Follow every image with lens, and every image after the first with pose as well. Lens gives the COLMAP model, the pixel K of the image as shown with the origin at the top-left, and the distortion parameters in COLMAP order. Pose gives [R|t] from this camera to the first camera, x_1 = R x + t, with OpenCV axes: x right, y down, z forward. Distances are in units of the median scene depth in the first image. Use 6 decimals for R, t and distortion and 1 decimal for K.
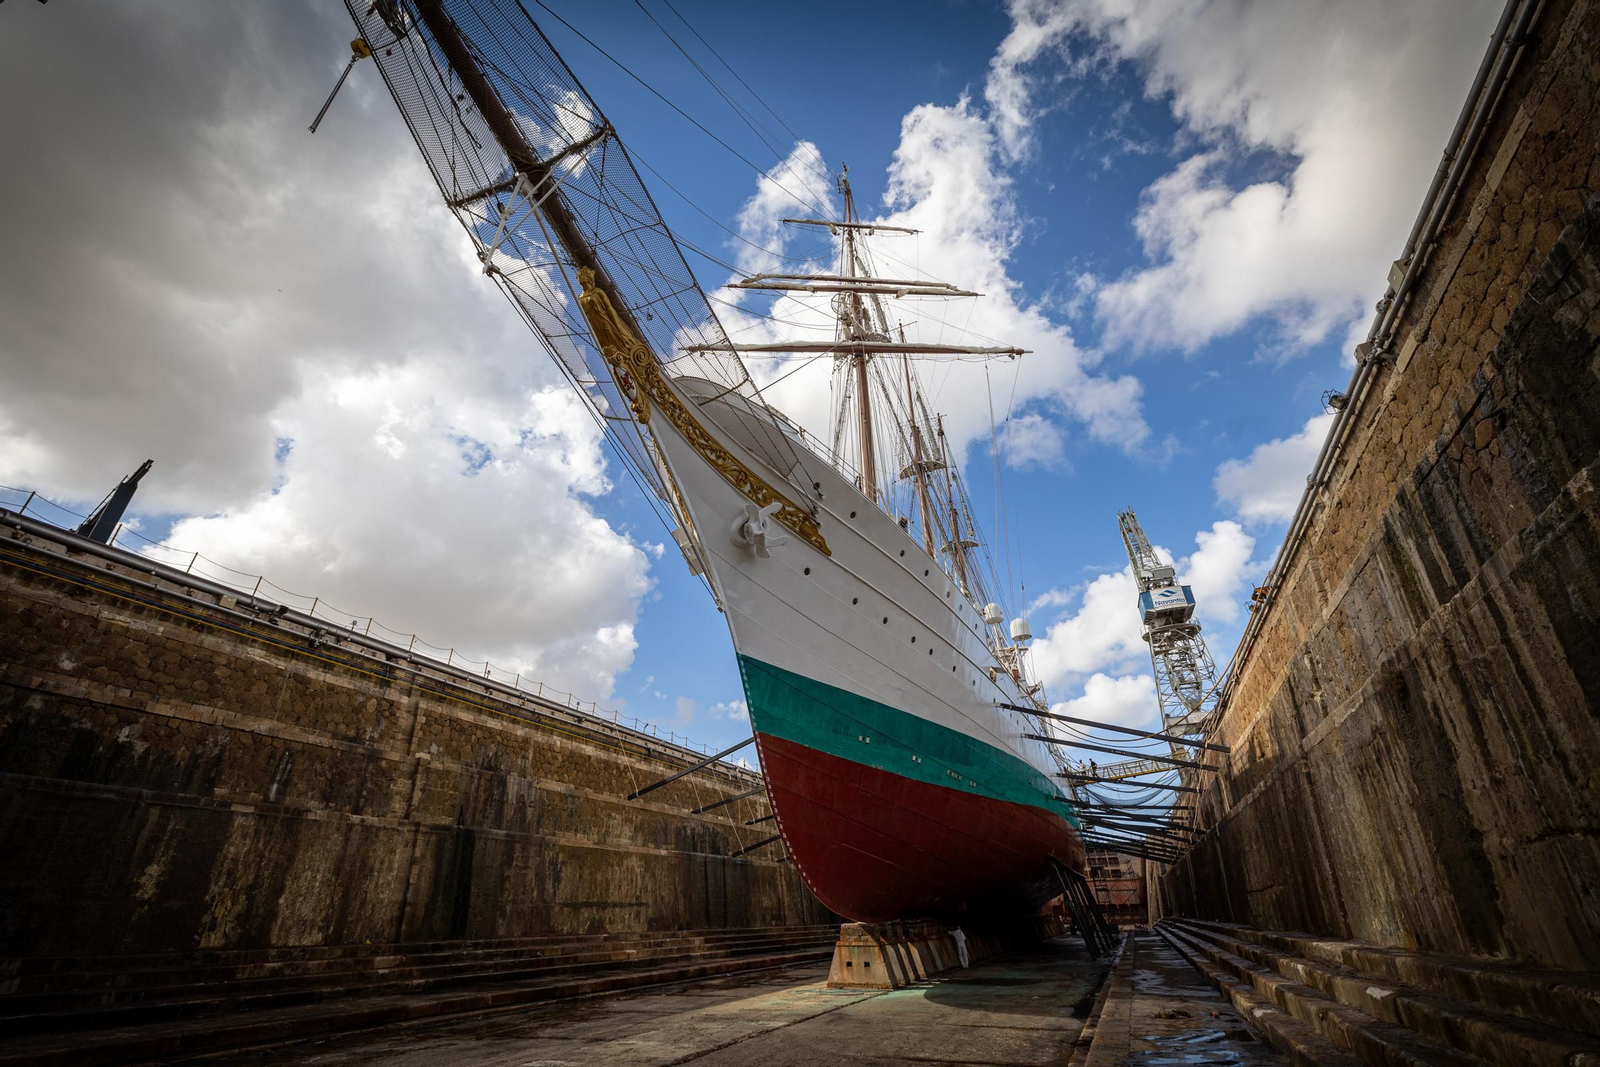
lens RADIAL K [[706.3, 0, 803.7], [0, 706.3, 525.4], [0, 0, 1]] dist [0.001946, -0.000770]
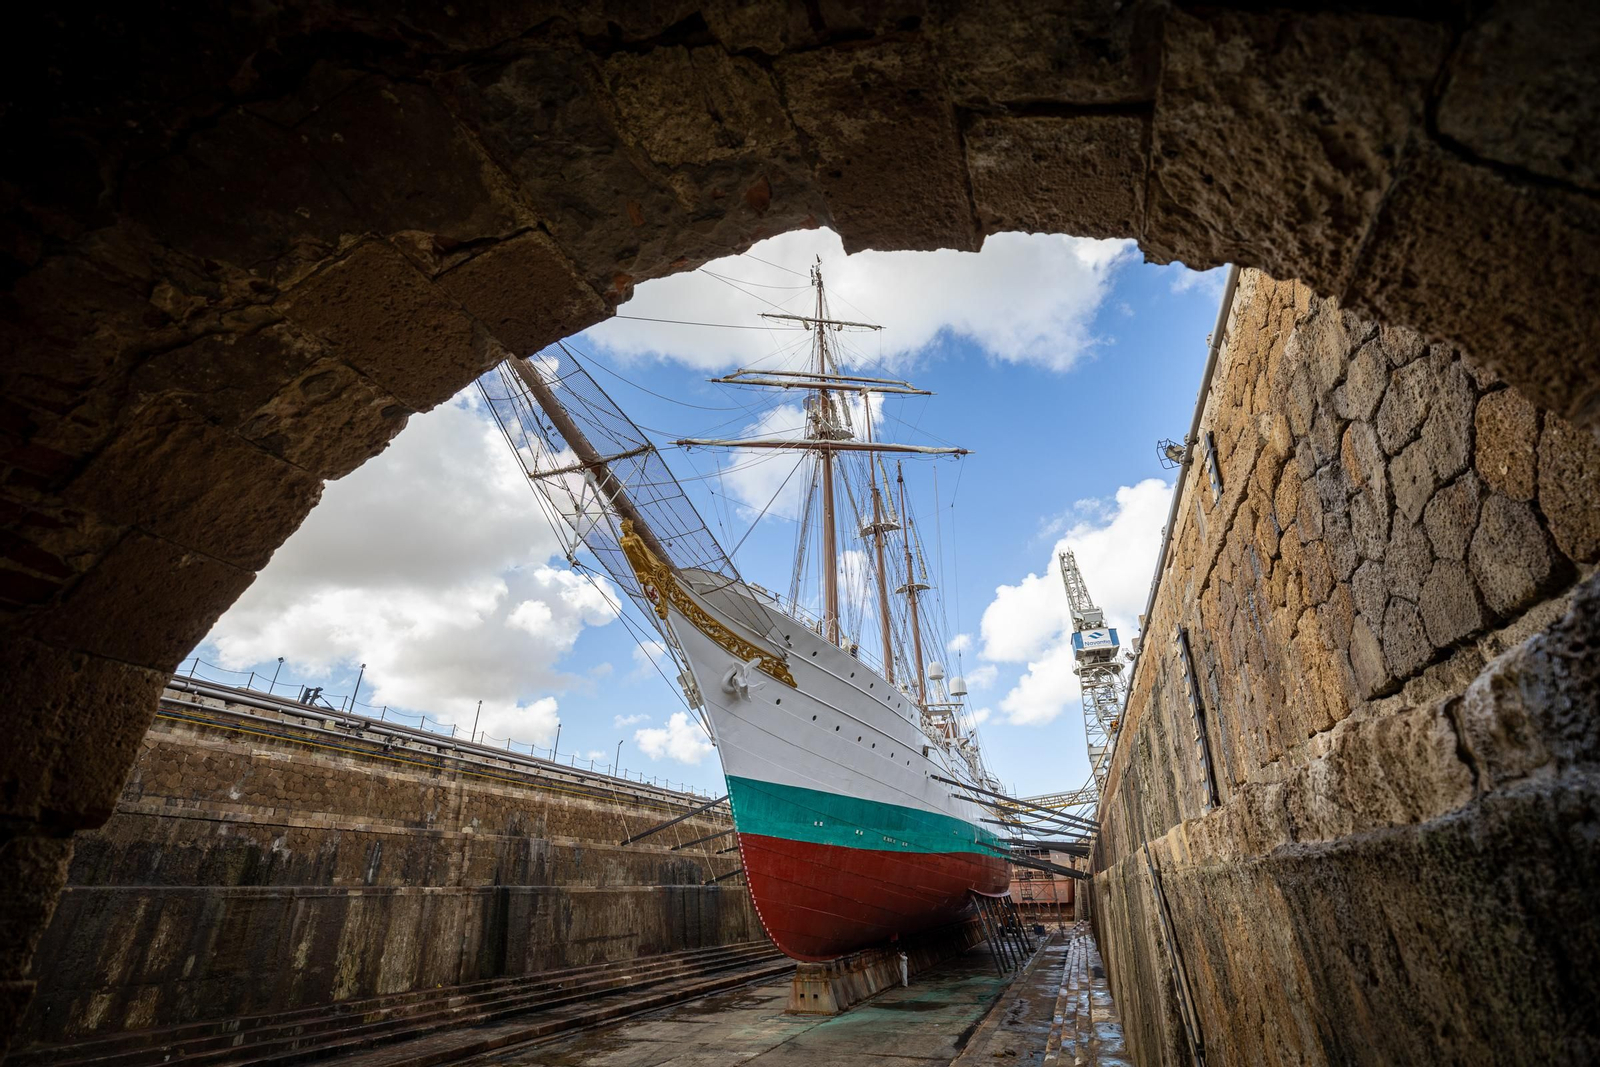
lens RADIAL K [[706.3, 0, 803.7], [0, 706.3, 525.4], [0, 0, 1]] dist [0.001946, -0.000770]
pose [[0.998511, 0.025941, 0.047992, -0.017683], [-0.026957, 0.999423, 0.020647, -0.262846], [-0.047429, -0.021910, 0.998634, -0.276954]]
